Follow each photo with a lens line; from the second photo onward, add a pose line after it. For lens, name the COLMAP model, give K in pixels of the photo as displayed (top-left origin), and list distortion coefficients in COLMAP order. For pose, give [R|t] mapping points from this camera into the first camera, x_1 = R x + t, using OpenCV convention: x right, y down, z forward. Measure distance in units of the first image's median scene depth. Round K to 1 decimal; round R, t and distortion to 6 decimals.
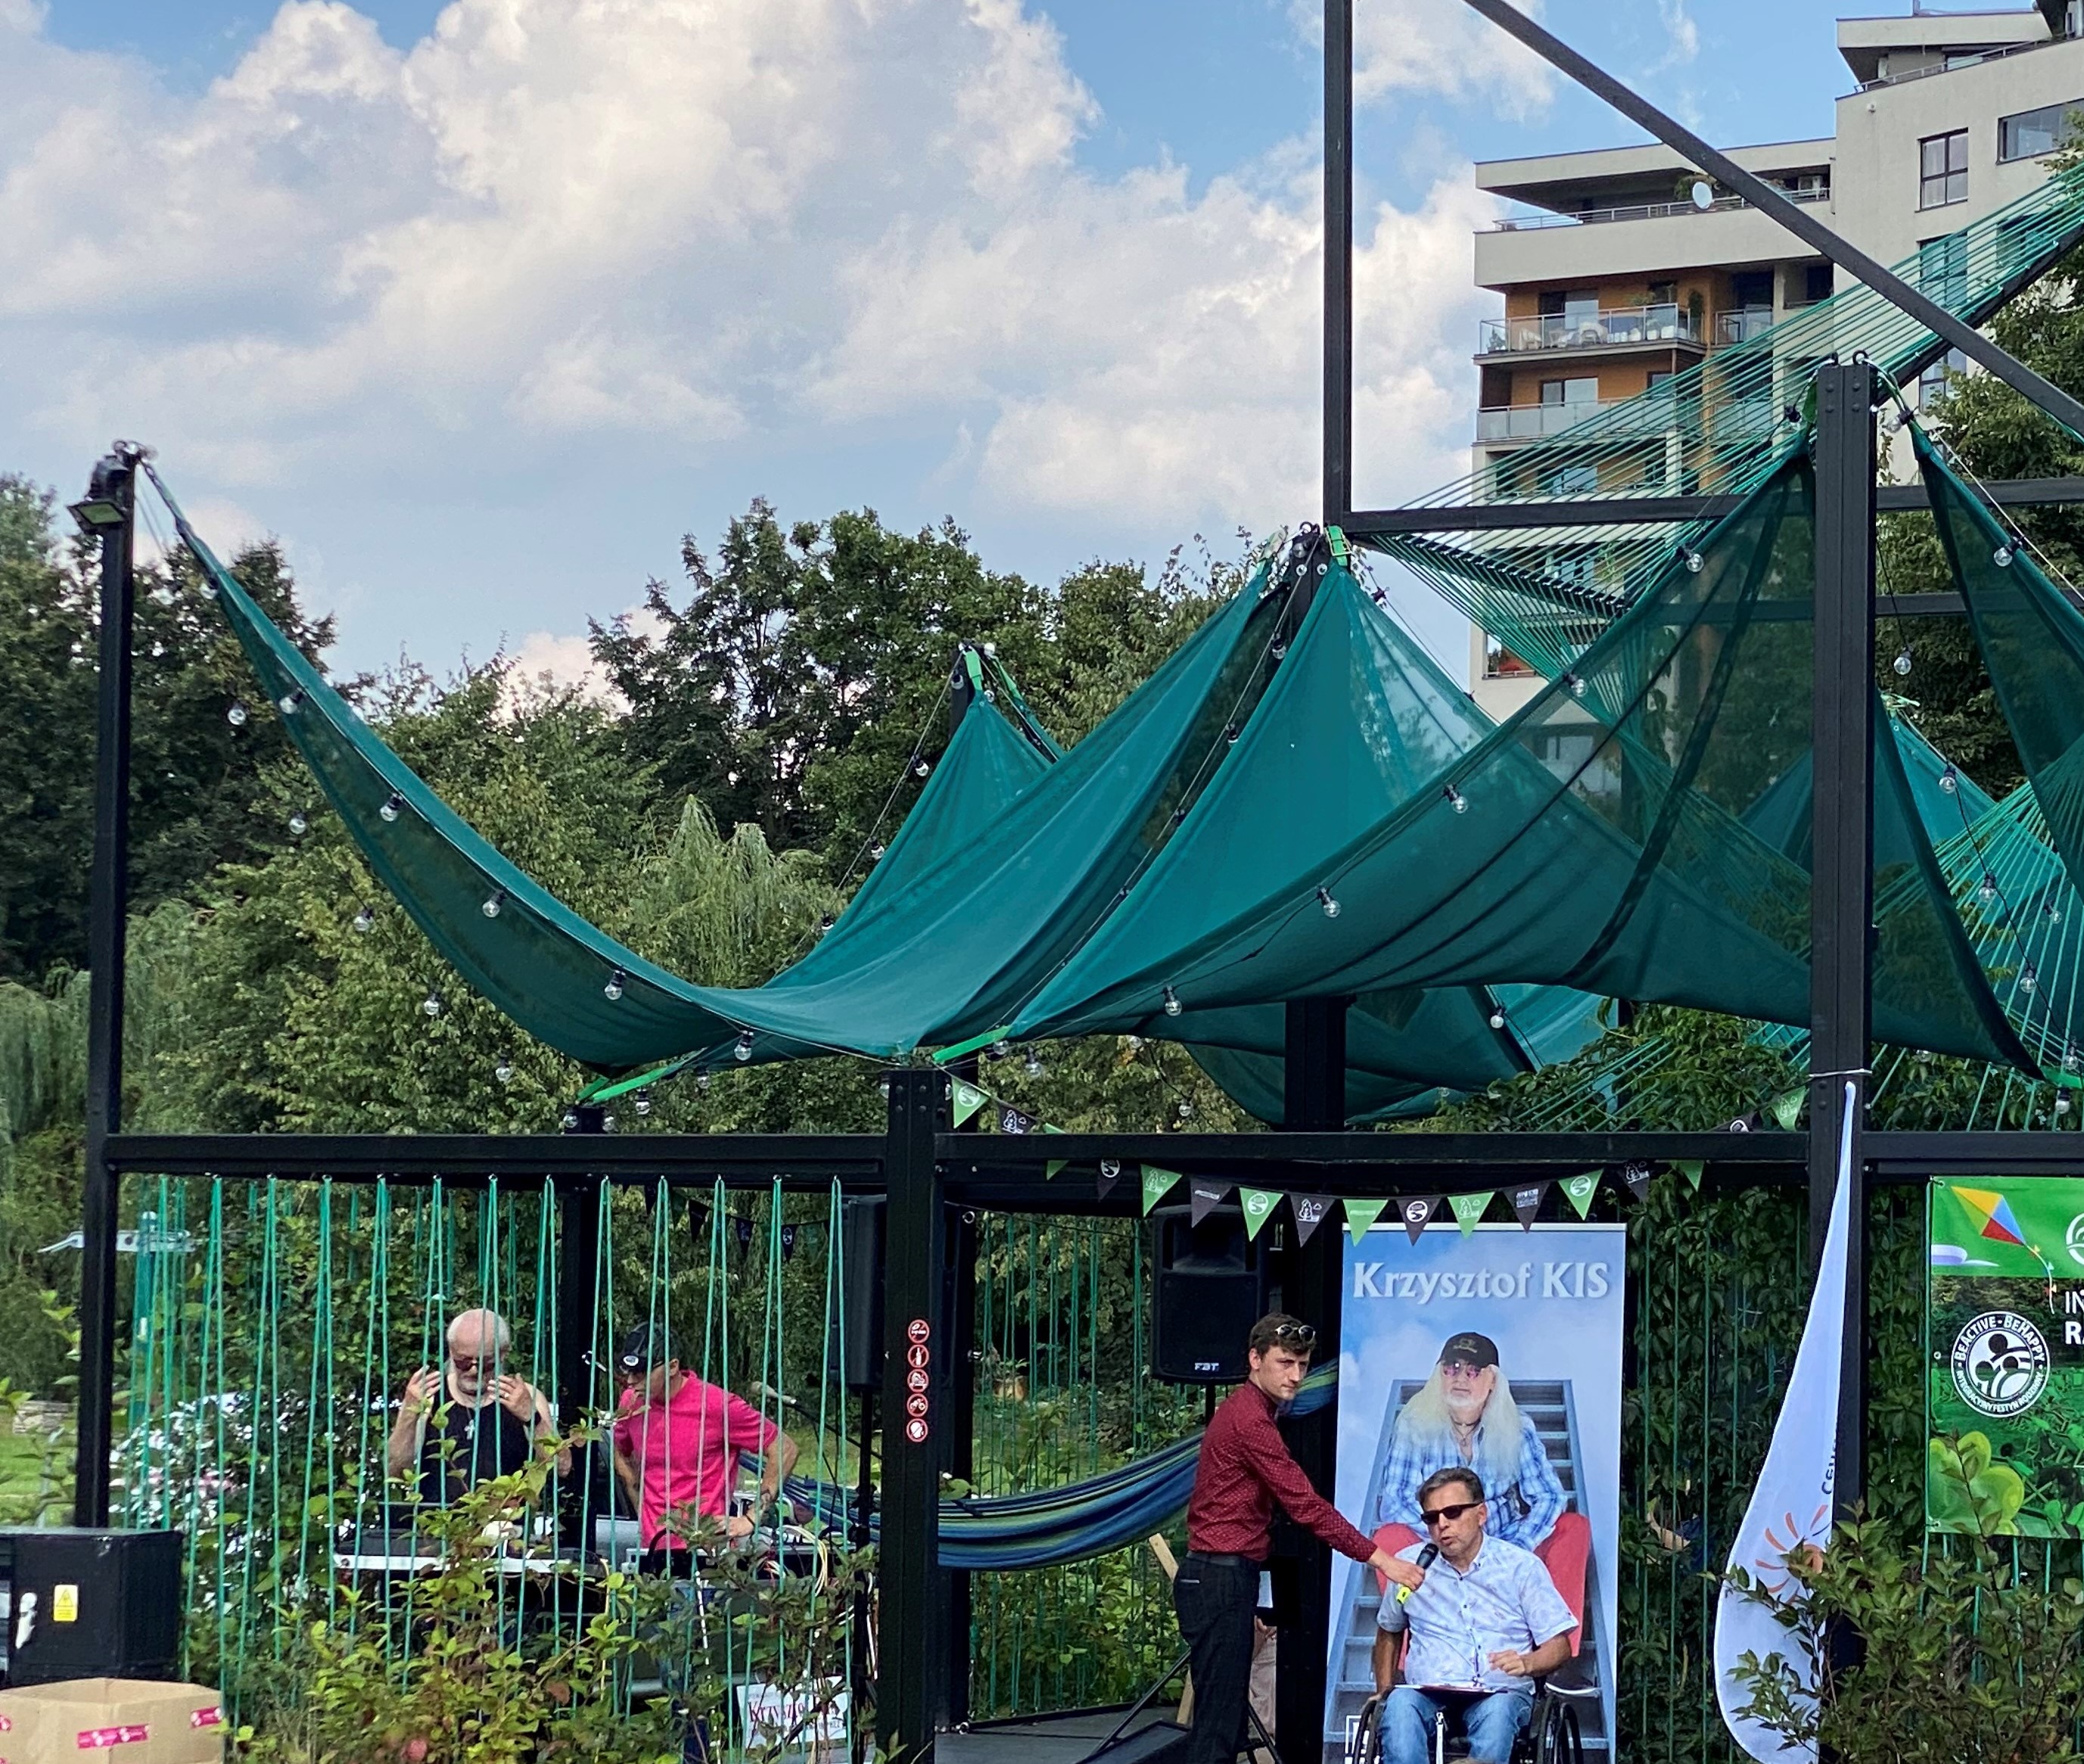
lens RADIAL K [[5533.9, 0, 1048.6], [0, 5533.9, 894.2], [0, 0, 1]] dist [0.080284, 0.000000]
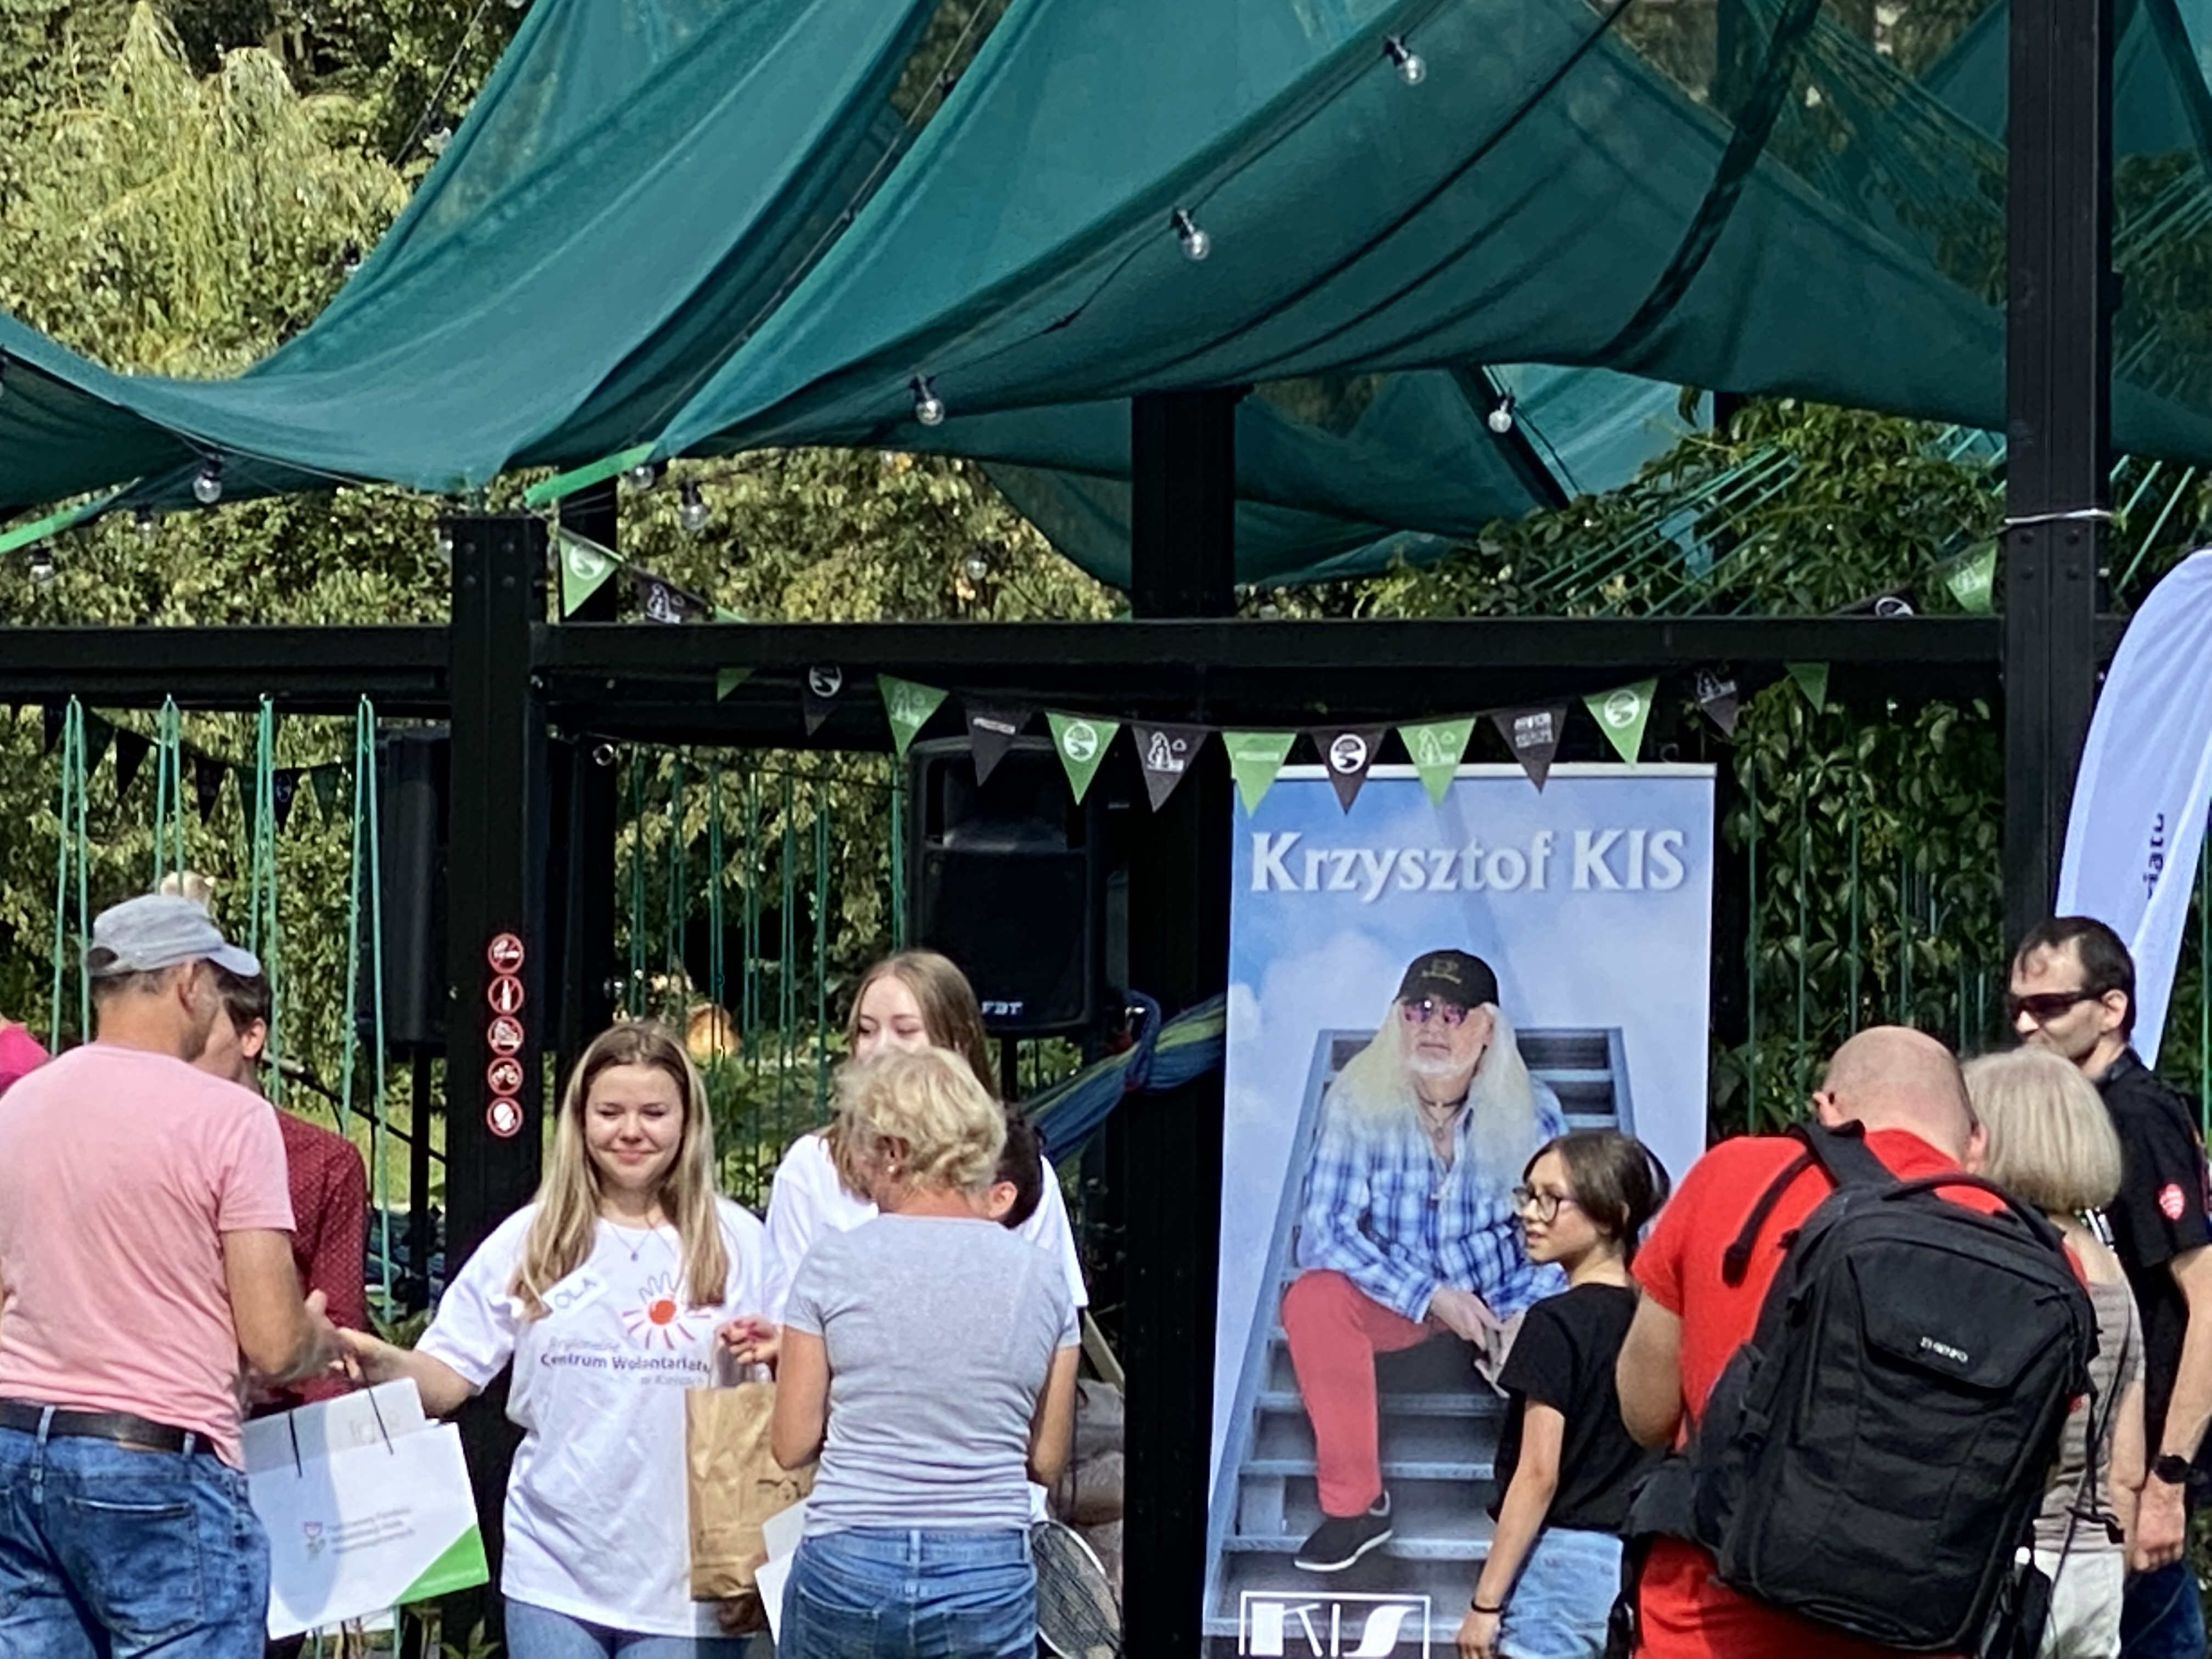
lens RADIAL K [[10975.6, 0, 1101.8], [0, 10975.6, 826.0], [0, 0, 1]] dist [-0.098090, 0.000000]
pose [[0.999865, -0.002070, 0.016272, 0.019983], [0.000878, 0.997336, 0.072940, -0.019466], [-0.016380, -0.072916, 0.997204, -0.166563]]
